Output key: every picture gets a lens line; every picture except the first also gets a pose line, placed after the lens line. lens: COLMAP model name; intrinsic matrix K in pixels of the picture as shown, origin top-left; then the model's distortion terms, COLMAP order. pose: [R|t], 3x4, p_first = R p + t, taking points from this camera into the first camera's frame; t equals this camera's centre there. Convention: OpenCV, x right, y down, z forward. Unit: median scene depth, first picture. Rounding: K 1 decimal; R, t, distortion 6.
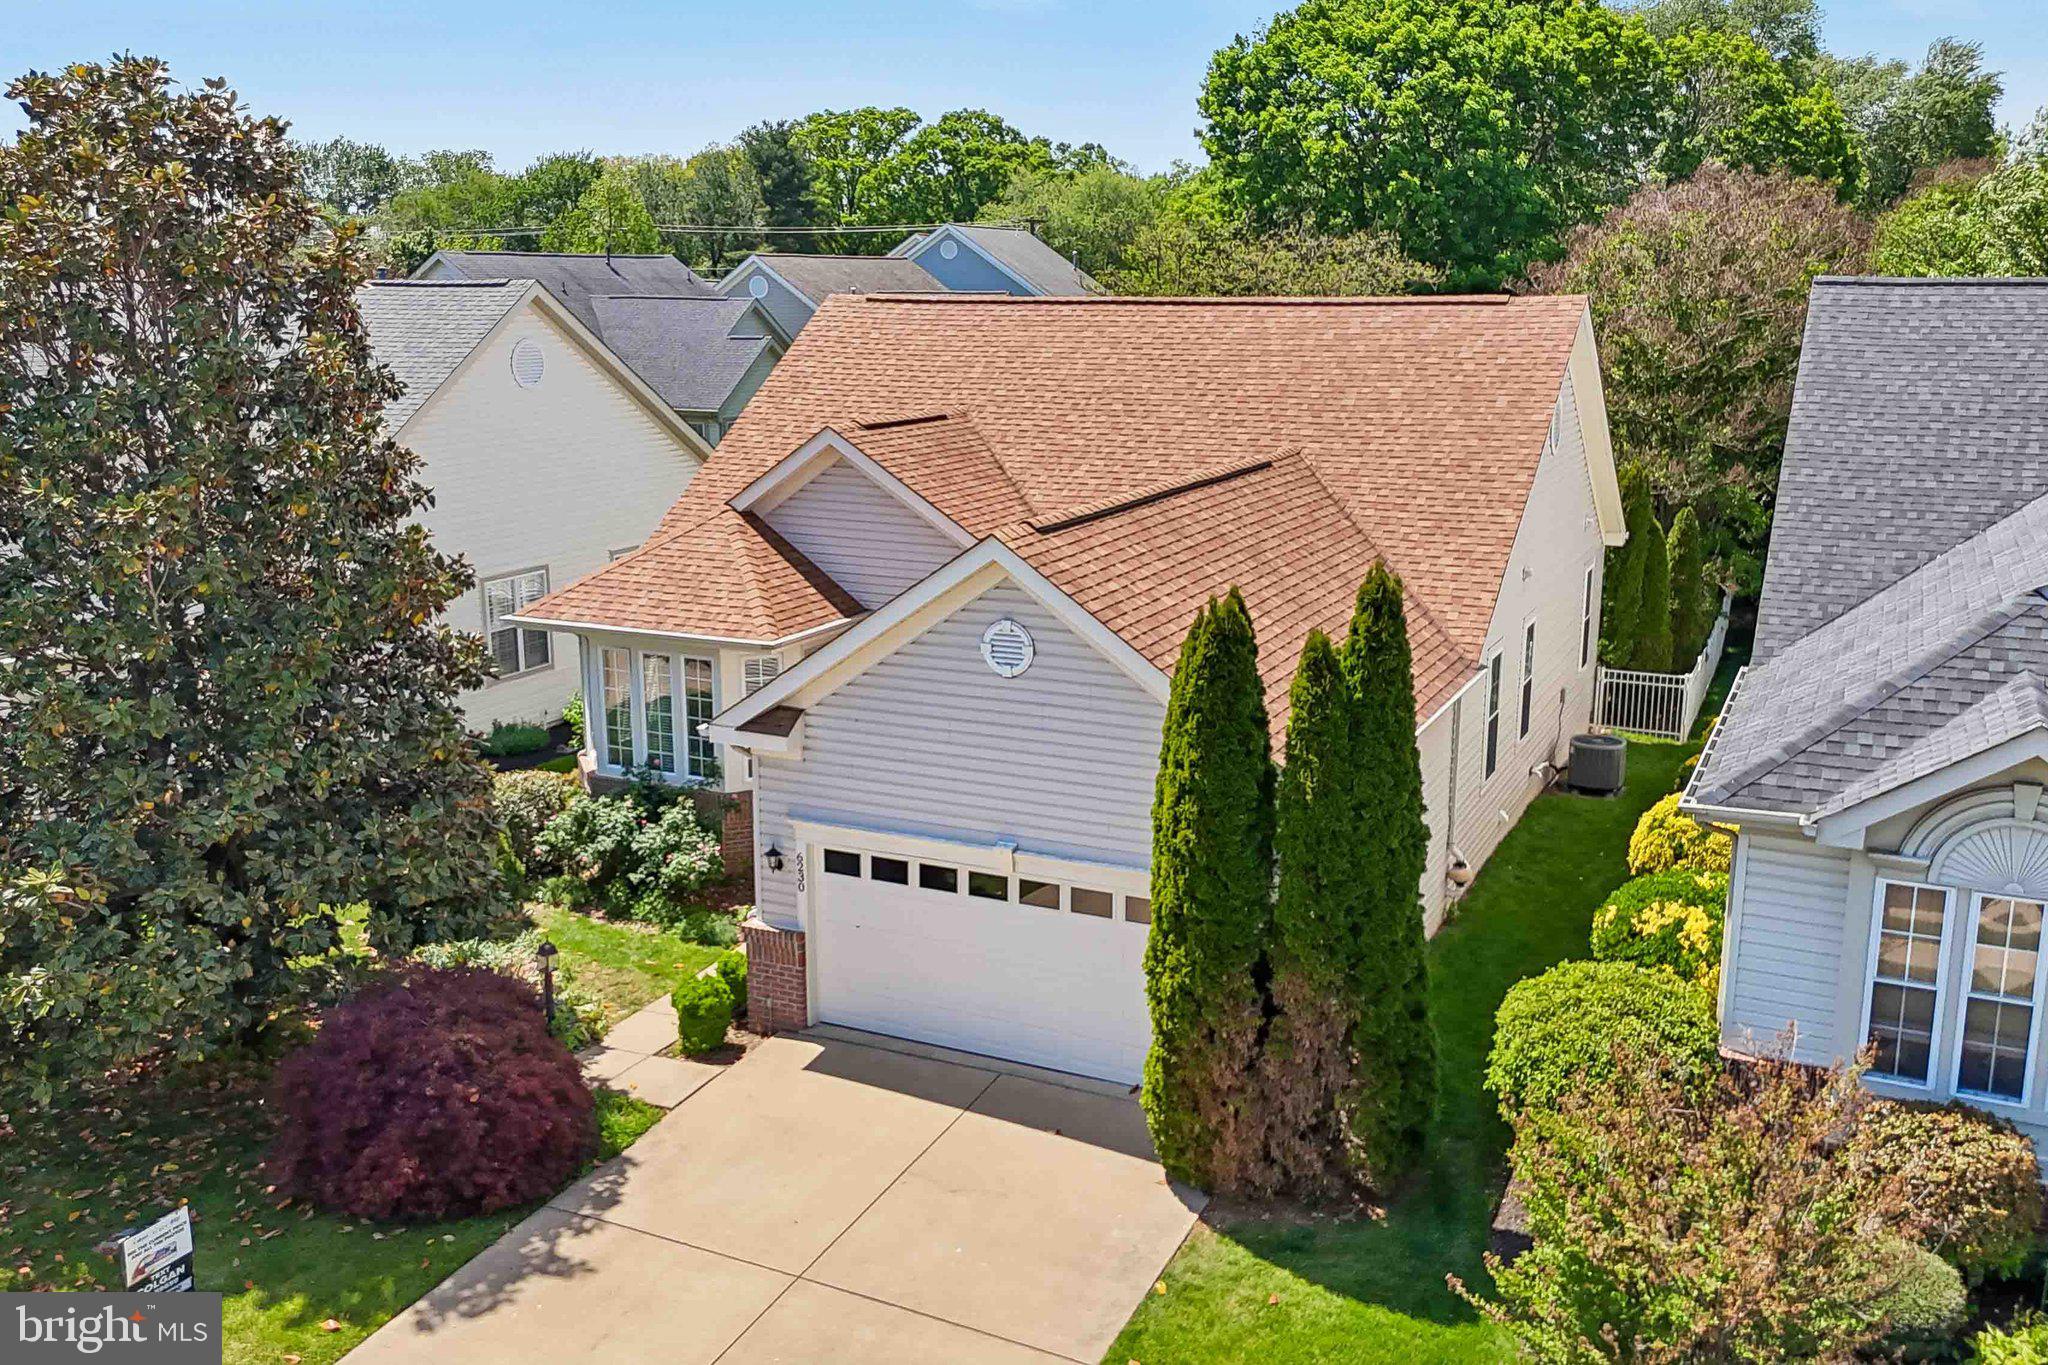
lens RADIAL K [[1784.4, 0, 1027.0], [0, 1784.4, 685.7], [0, 0, 1]] dist [0.083692, -0.097997]
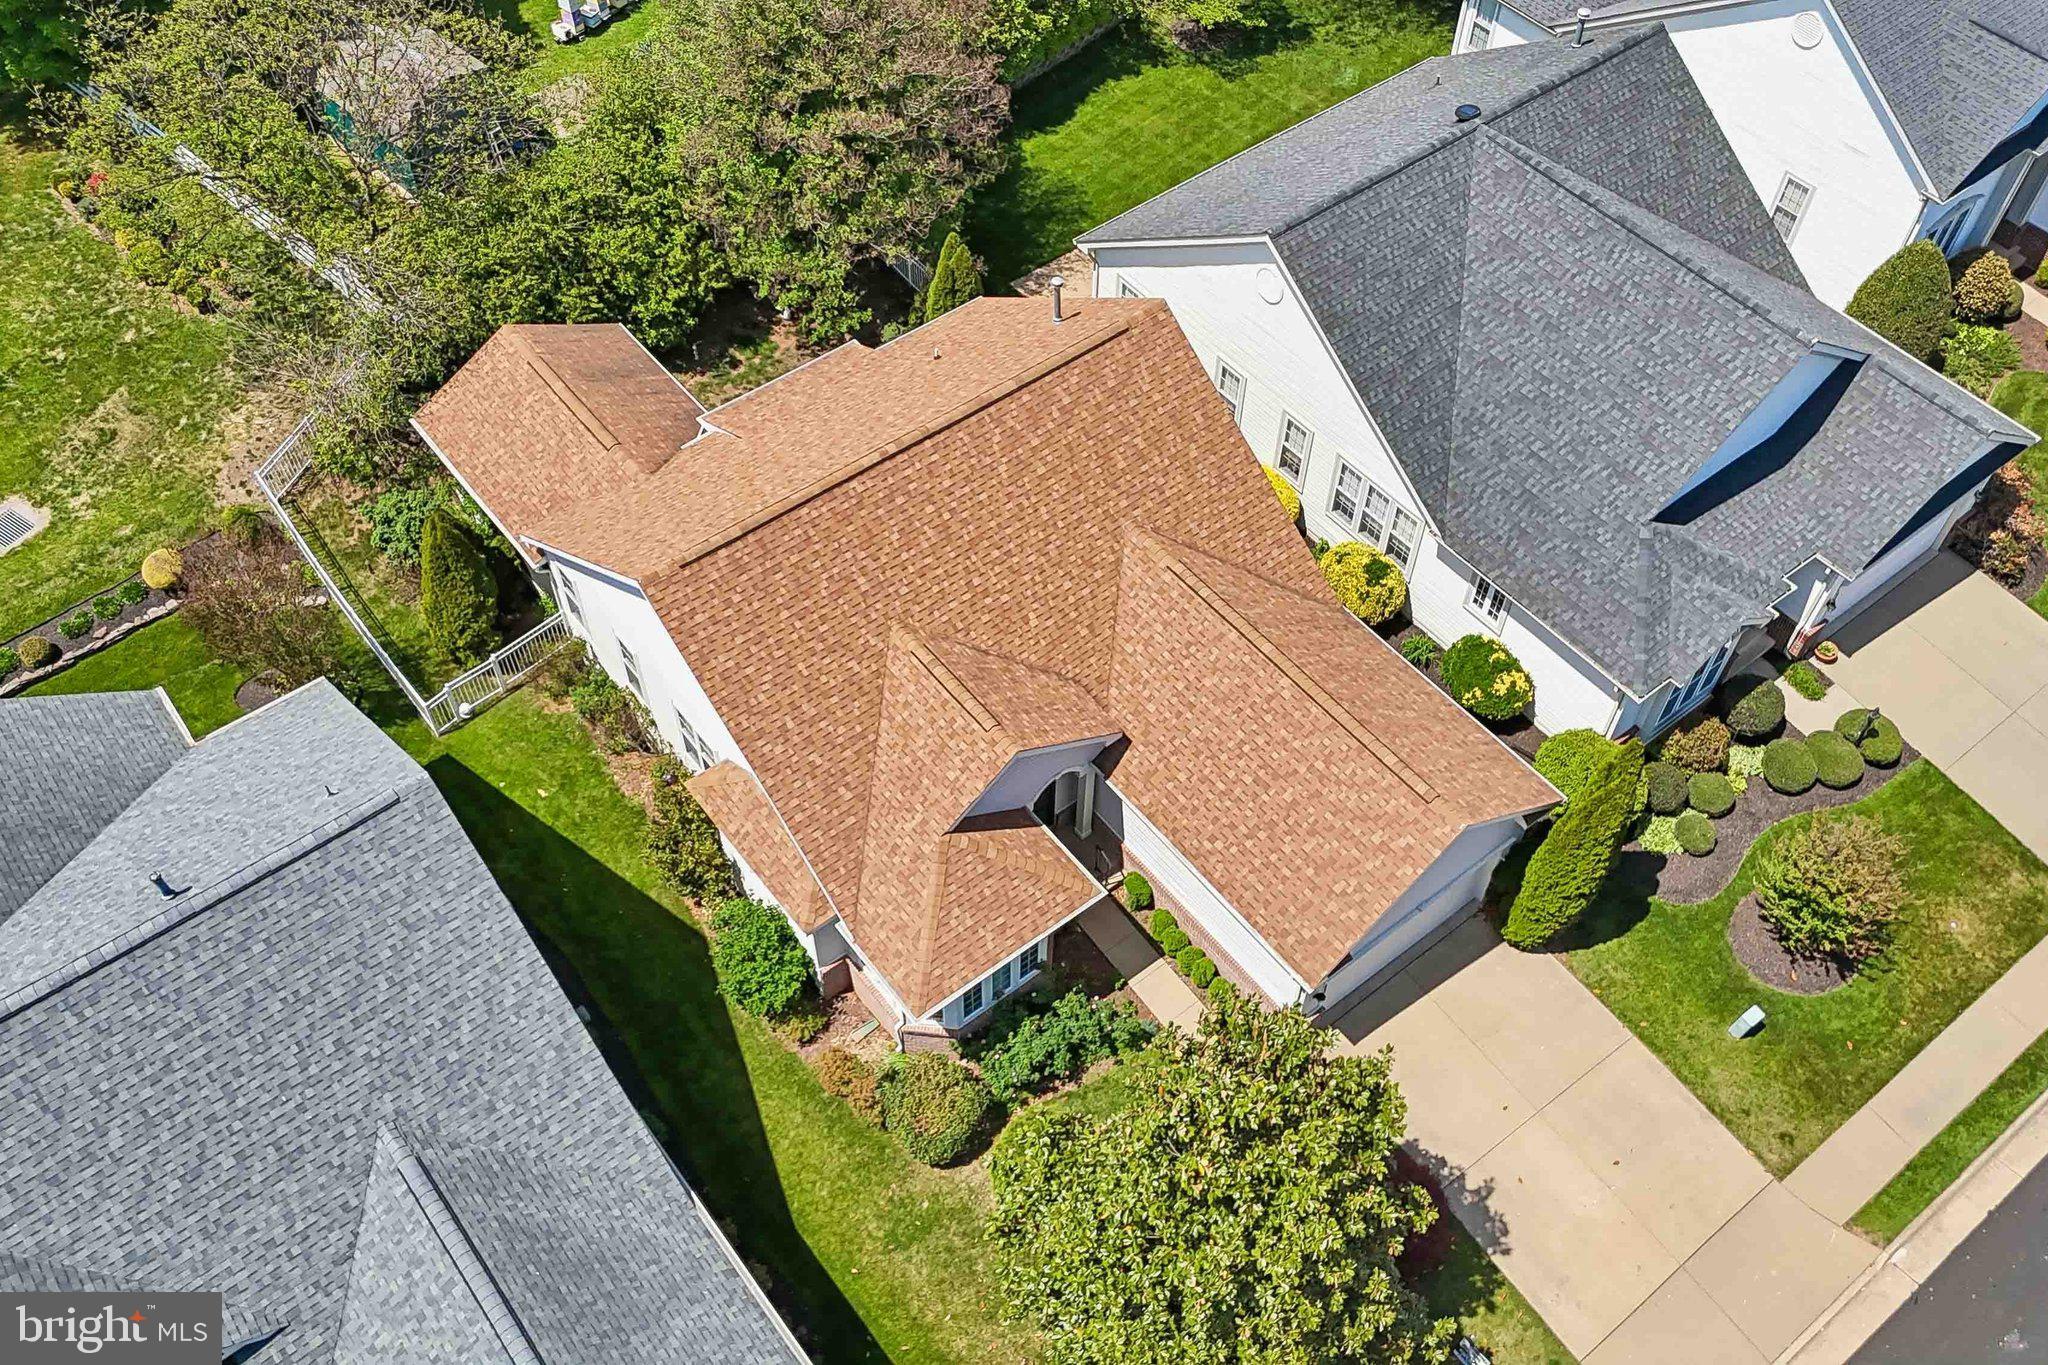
lens RADIAL K [[1776.7, 0, 1024.0], [0, 1776.7, 682.5], [0, 0, 1]] dist [0.164502, -0.422274]
pose [[0.442411, -0.706104, 0.552892, -1.059779], [0.192707, 0.676956, 0.710348, -1.470985], [-0.875863, -0.207719, 0.435564, 0.556072]]
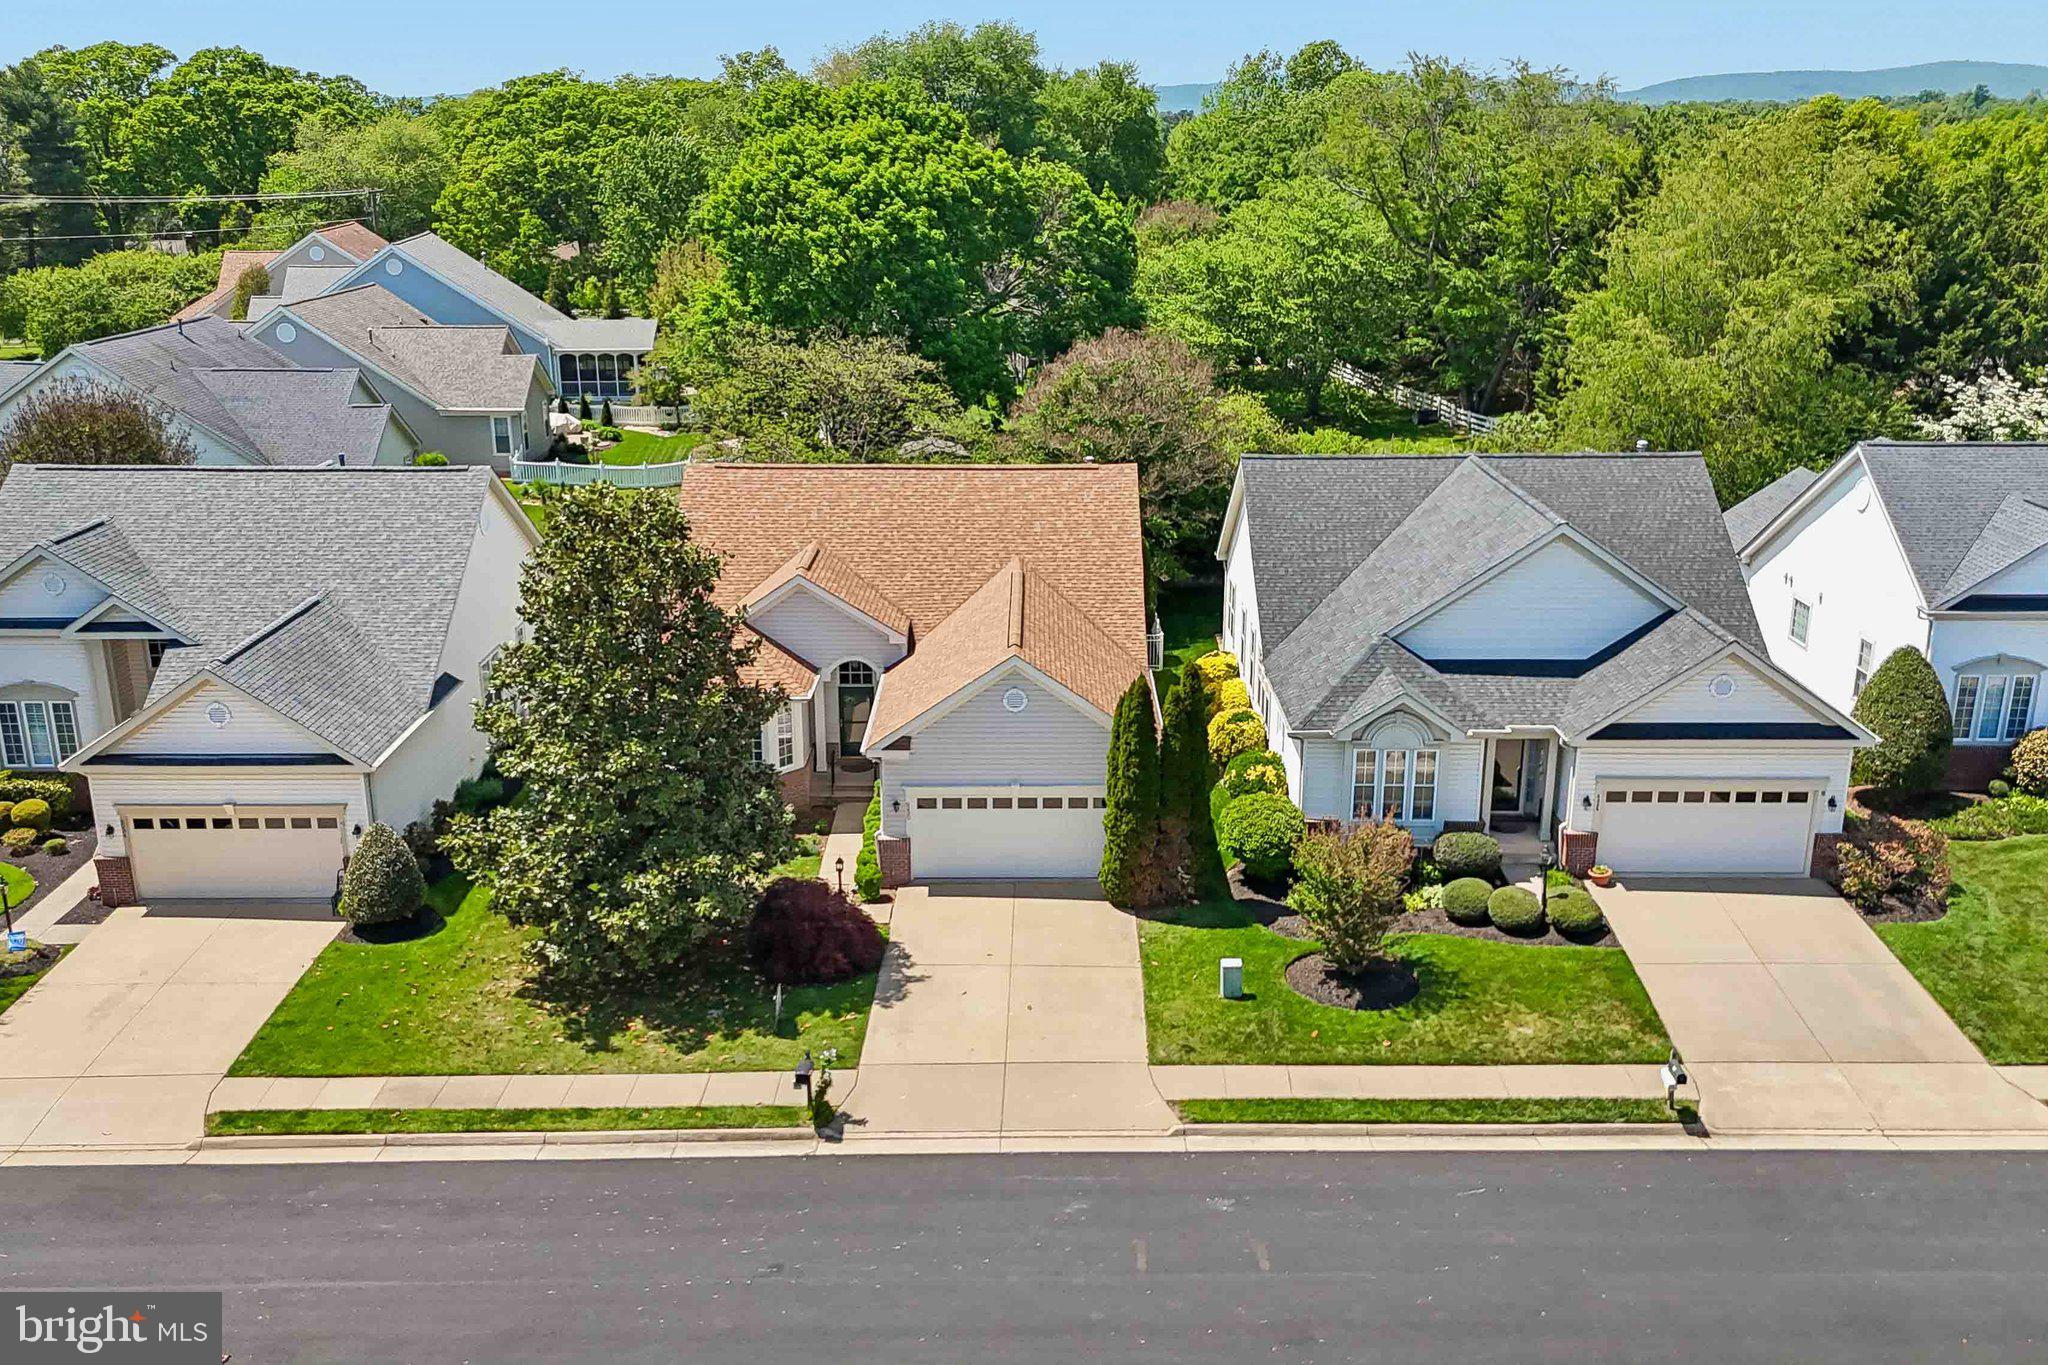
lens RADIAL K [[1784.4, 0, 1027.0], [0, 1784.4, 685.7], [0, 0, 1]] dist [0.083692, -0.097997]
pose [[0.903029, -0.128586, 0.409882, -0.876581], [0.097841, 0.990636, 0.095219, -0.240345], [-0.418288, -0.045882, 0.907155, -1.024906]]
